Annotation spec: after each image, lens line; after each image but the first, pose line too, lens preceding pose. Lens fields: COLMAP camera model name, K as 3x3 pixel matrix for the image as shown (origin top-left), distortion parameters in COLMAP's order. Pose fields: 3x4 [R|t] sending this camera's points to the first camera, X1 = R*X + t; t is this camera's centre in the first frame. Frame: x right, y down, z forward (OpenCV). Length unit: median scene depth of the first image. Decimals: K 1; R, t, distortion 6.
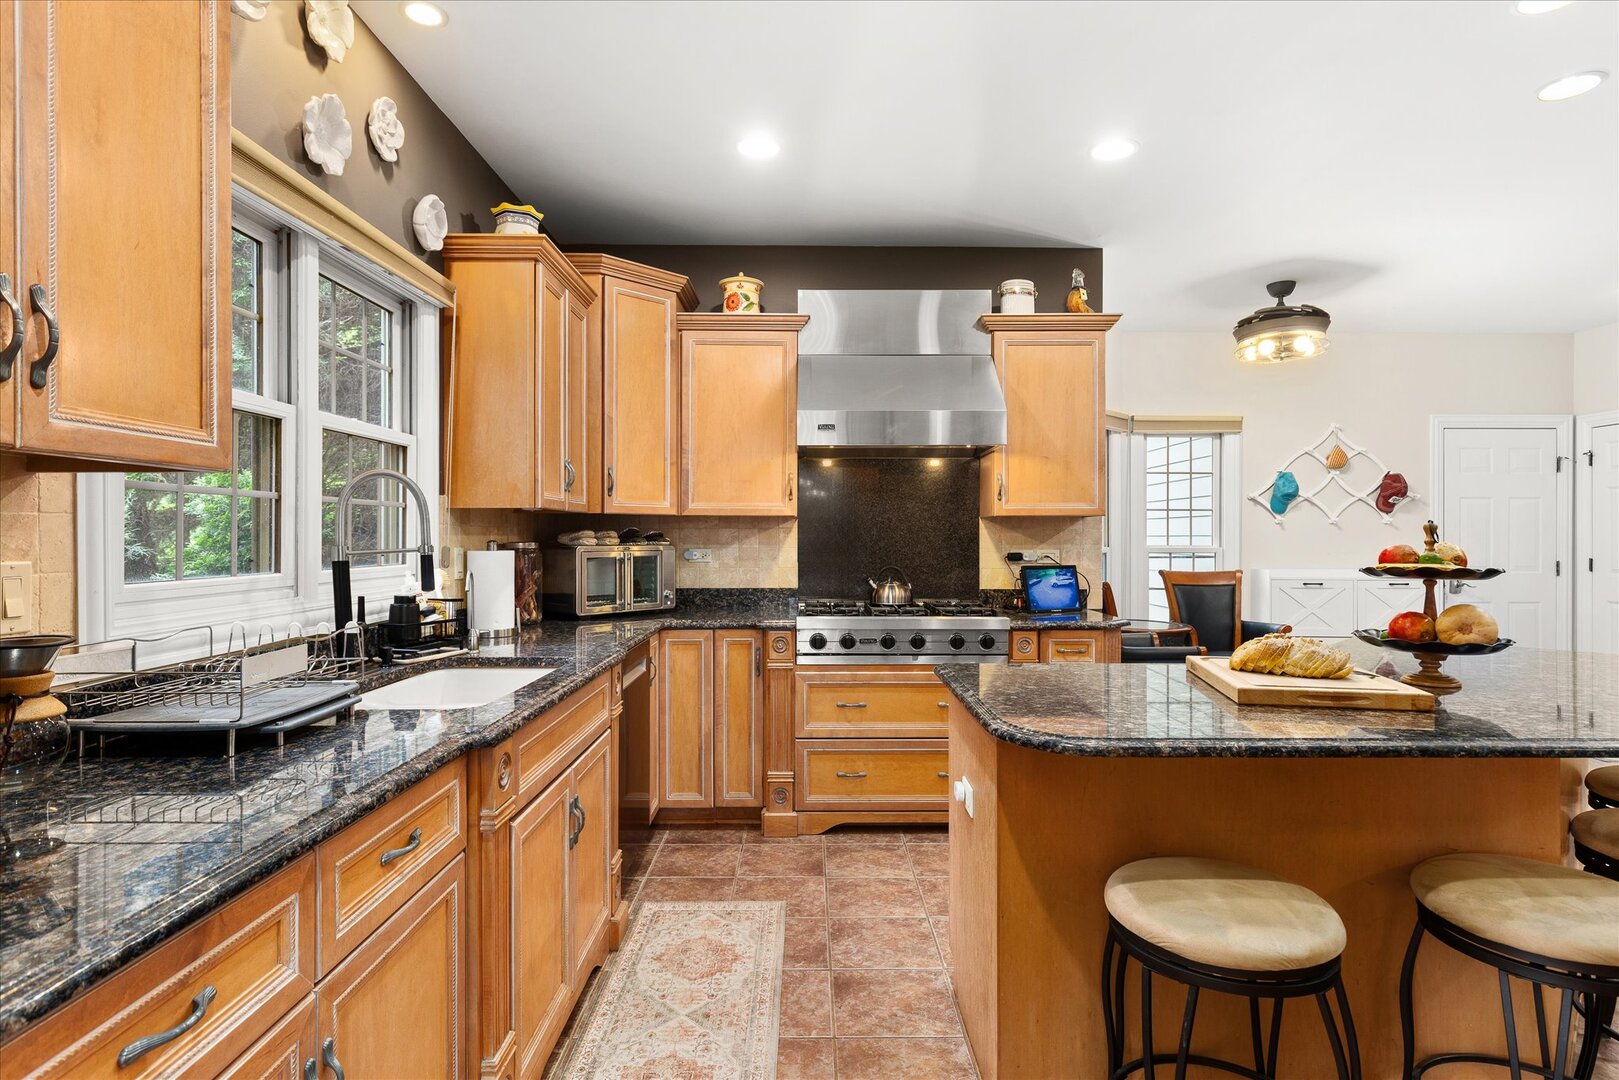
lens RADIAL K [[842.4, 0, 824.4], [0, 842.4, 532.5], [0, 0, 1]] dist [0.004663, 0.000232]
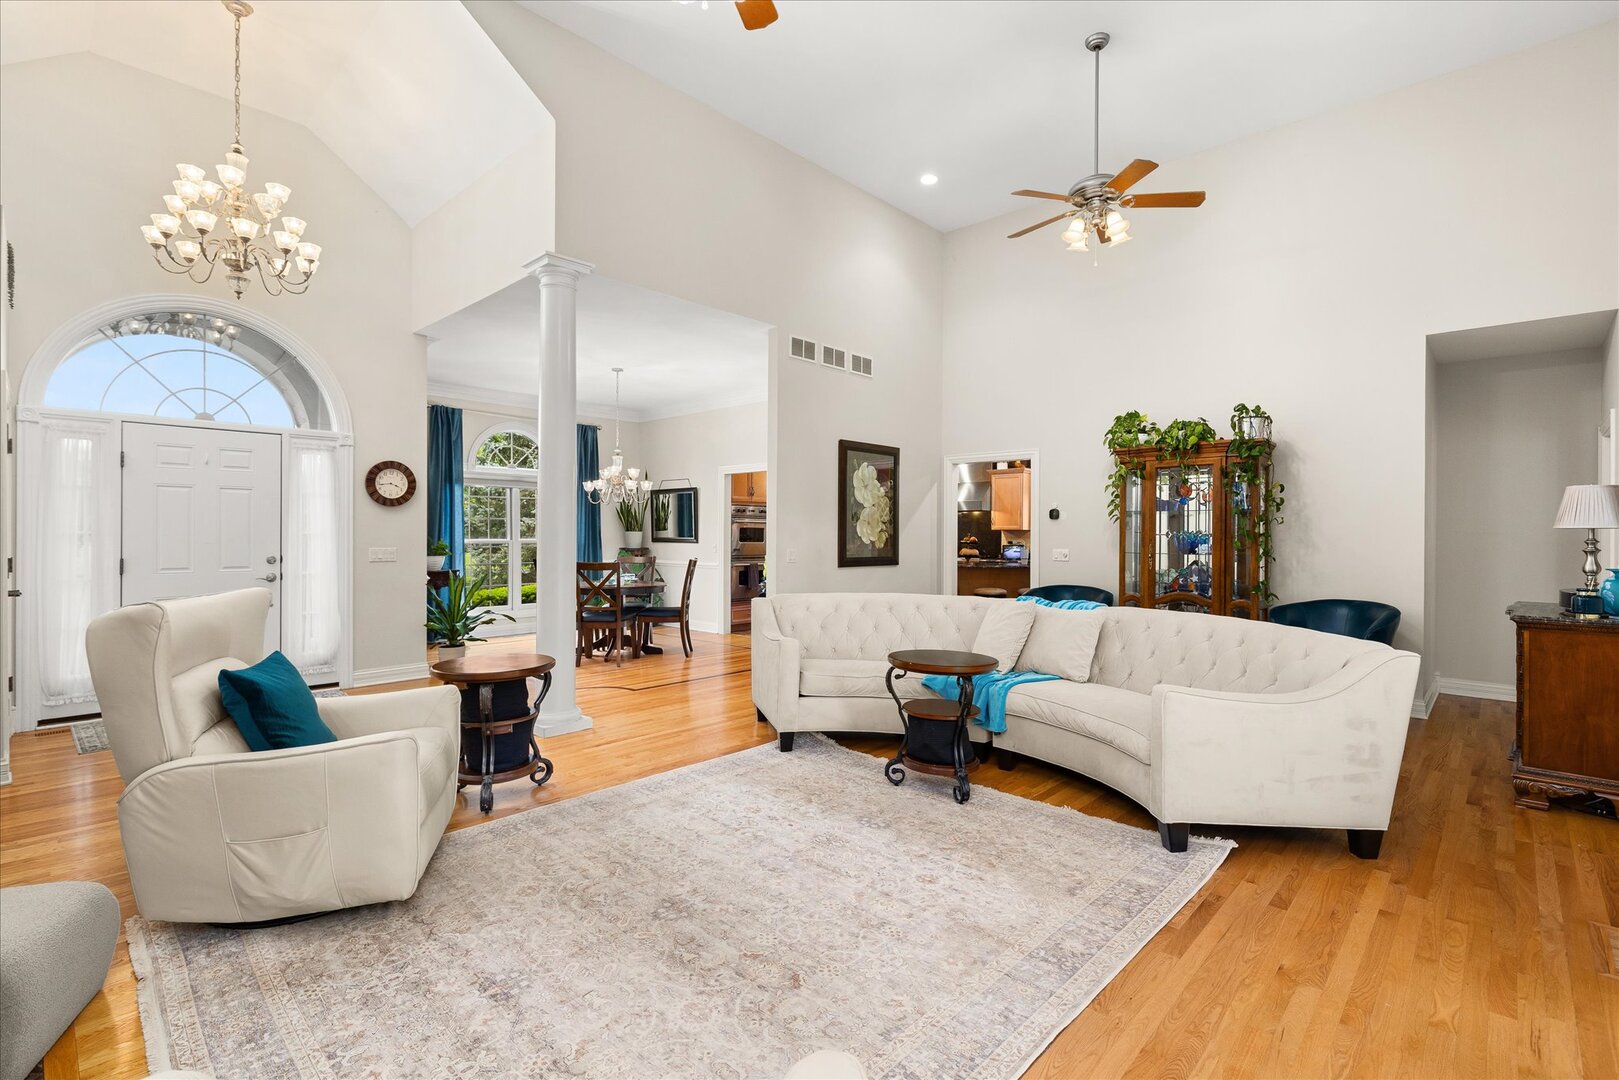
lens RADIAL K [[730.5, 0, 821.6], [0, 730.5, 535.5], [0, 0, 1]] dist [0.000090, 0.000016]
pose [[0.714121, 0.001200, -0.700021, 1.615713], [-0.000020, 0.999999, 0.001694, -0.002832], [0.700022, -0.001196, 0.714120, -1.422834]]
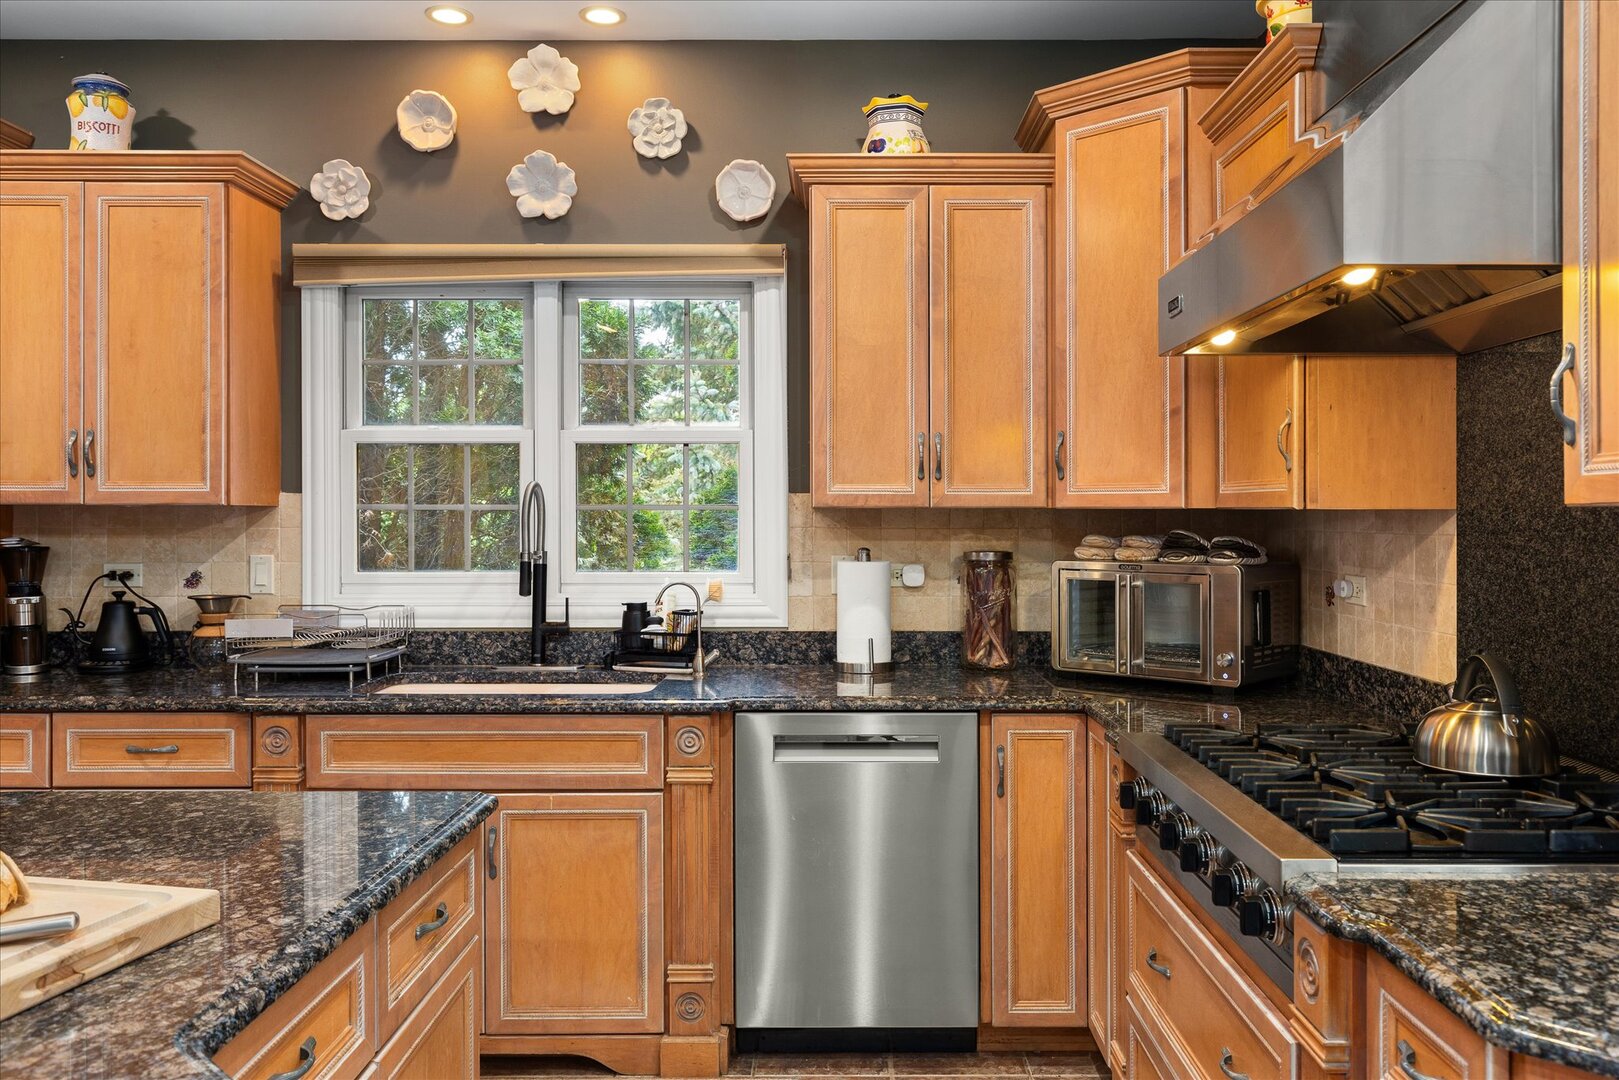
lens RADIAL K [[1295.4, 0, 813.7], [0, 1295.4, 503.7], [0, 0, 1]] dist [-0.000980, 0.006306]
pose [[-0.025181, -0.006302, -0.999663, 0.570090], [0.003930, 0.999972, -0.006403, -0.017023], [0.999675, -0.004090, -0.025155, 0.705741]]
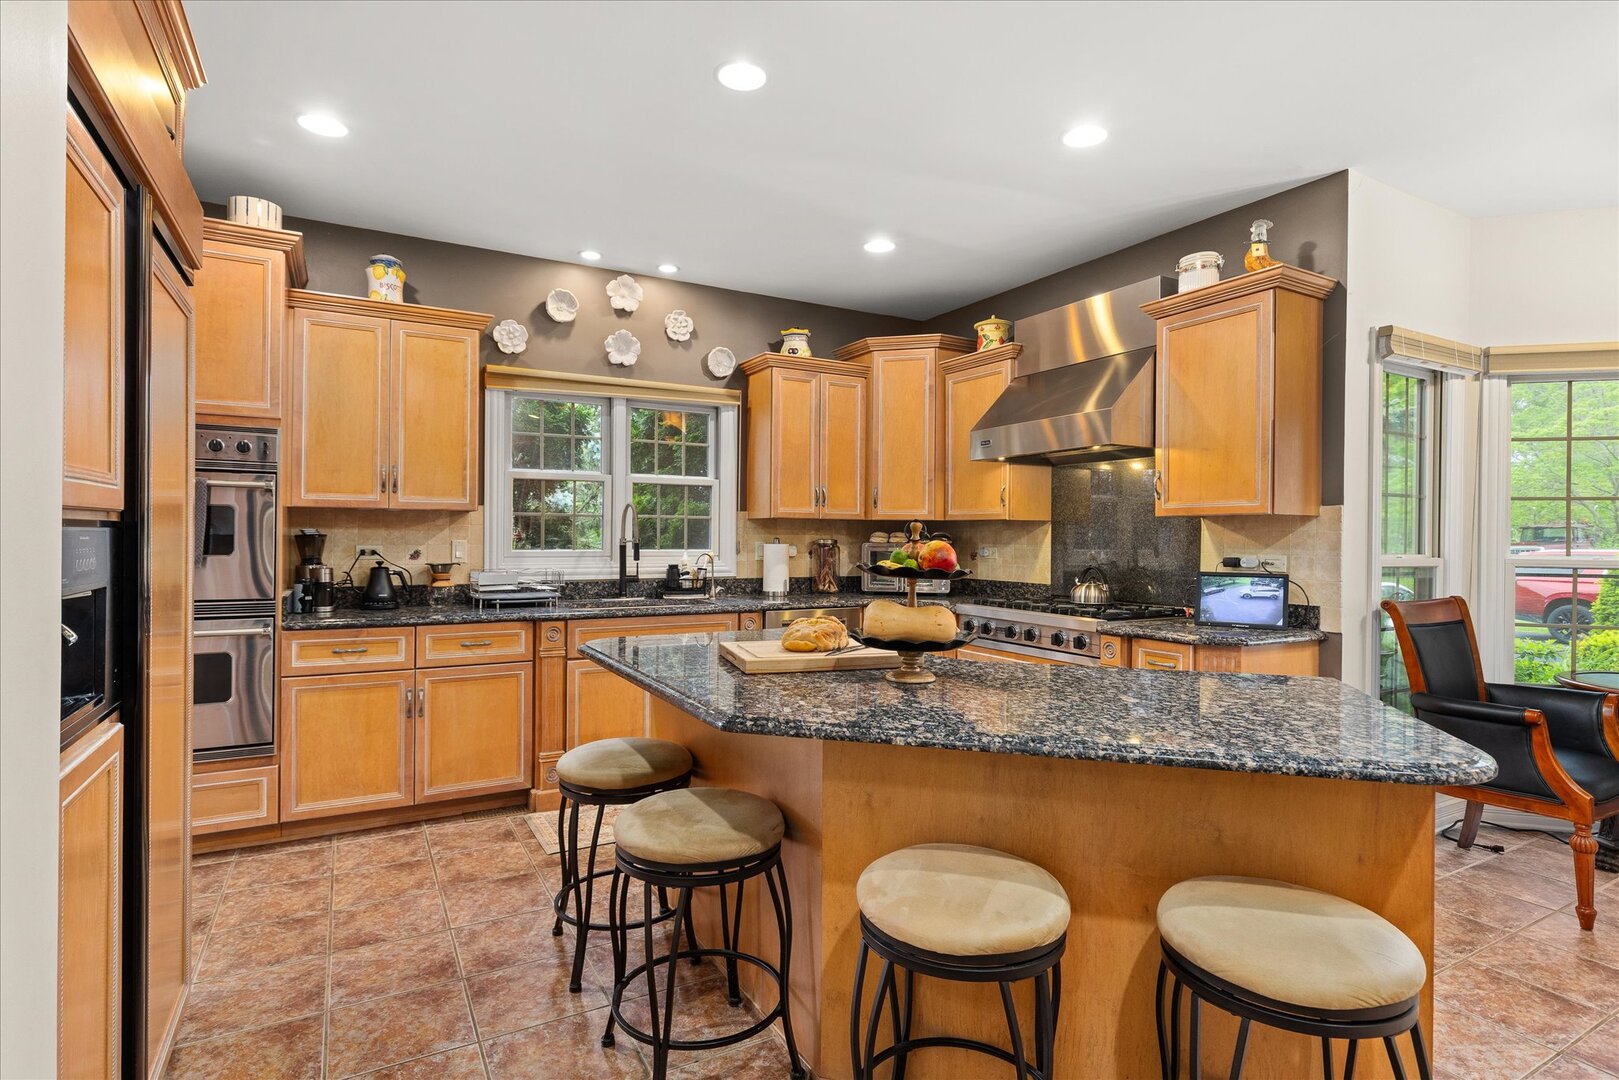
lens RADIAL K [[842.4, 0, 824.4], [0, 842.4, 532.5], [0, 0, 1]] dist [0.004663, 0.000232]
pose [[0.481045, 0.000121, -0.876696, 0.781659], [-0.004081, 0.999989, -0.002101, 0.001634], [0.876686, 0.004588, 0.481040, 0.207302]]
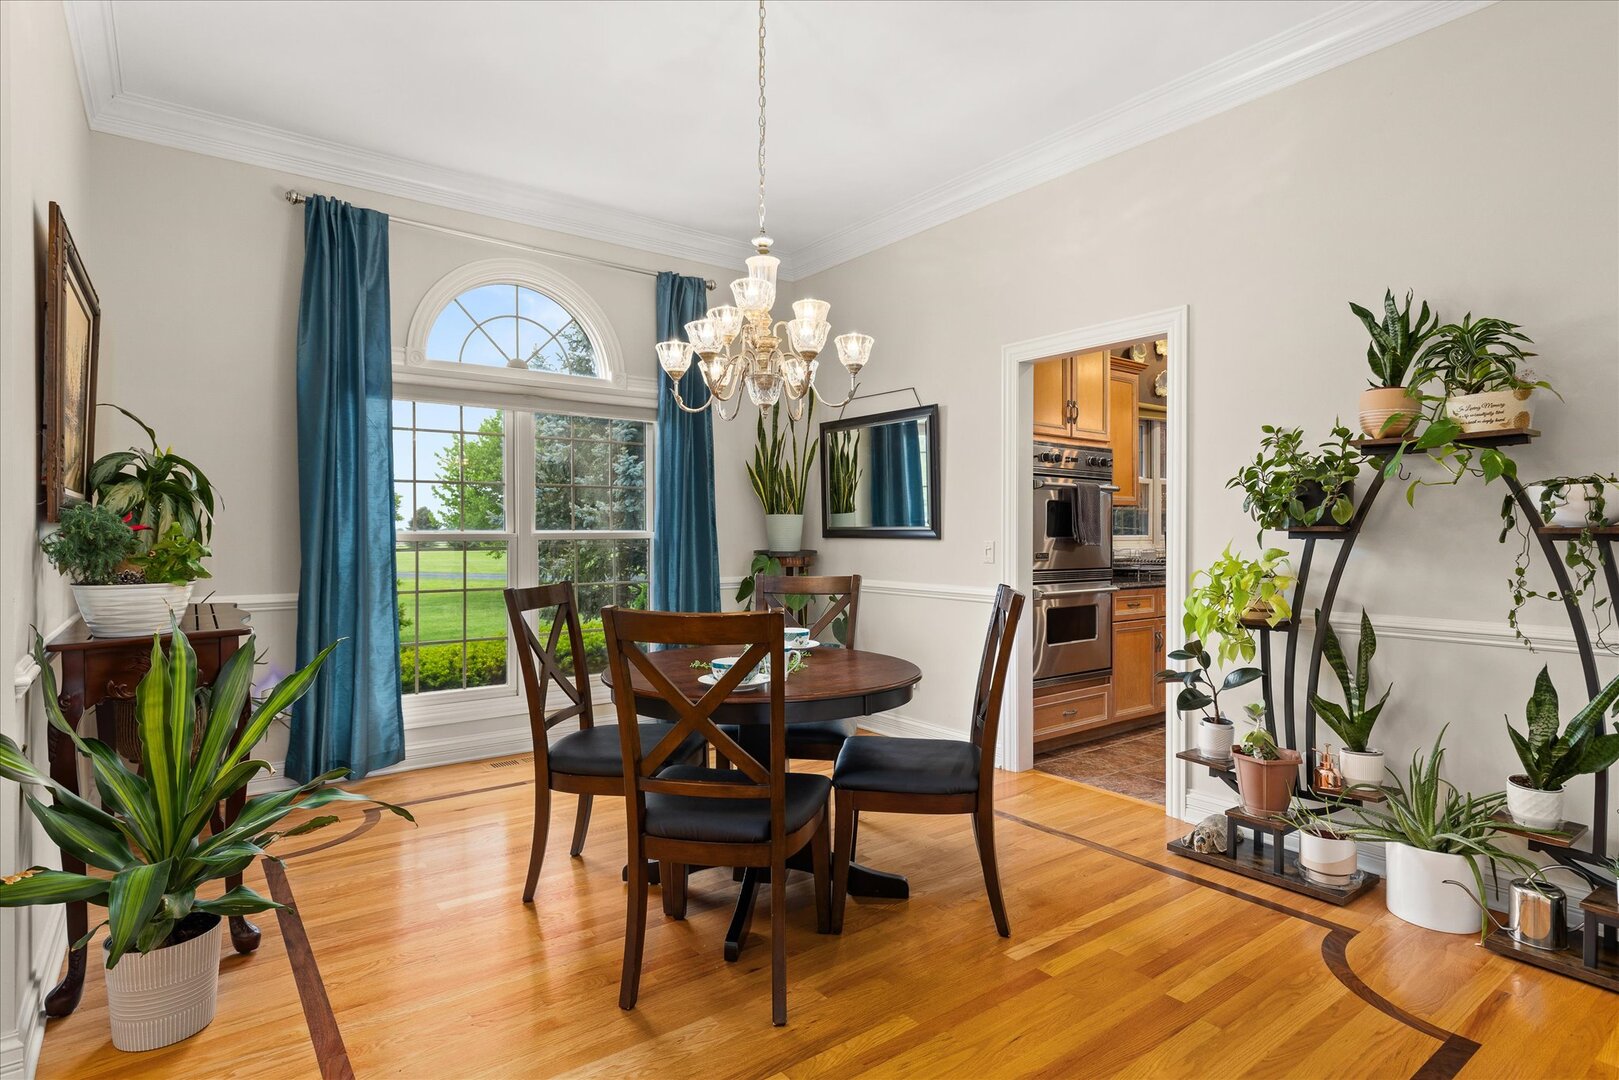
lens RADIAL K [[842.4, 0, 824.4], [0, 842.4, 532.5], [0, 0, 1]] dist [0.004663, 0.000232]
pose [[0.590001, -0.004142, -0.807392, 0.530053], [0.005233, 0.999985, -0.001306, 0.017249], [0.807386, -0.003455, 0.590014, -0.825204]]
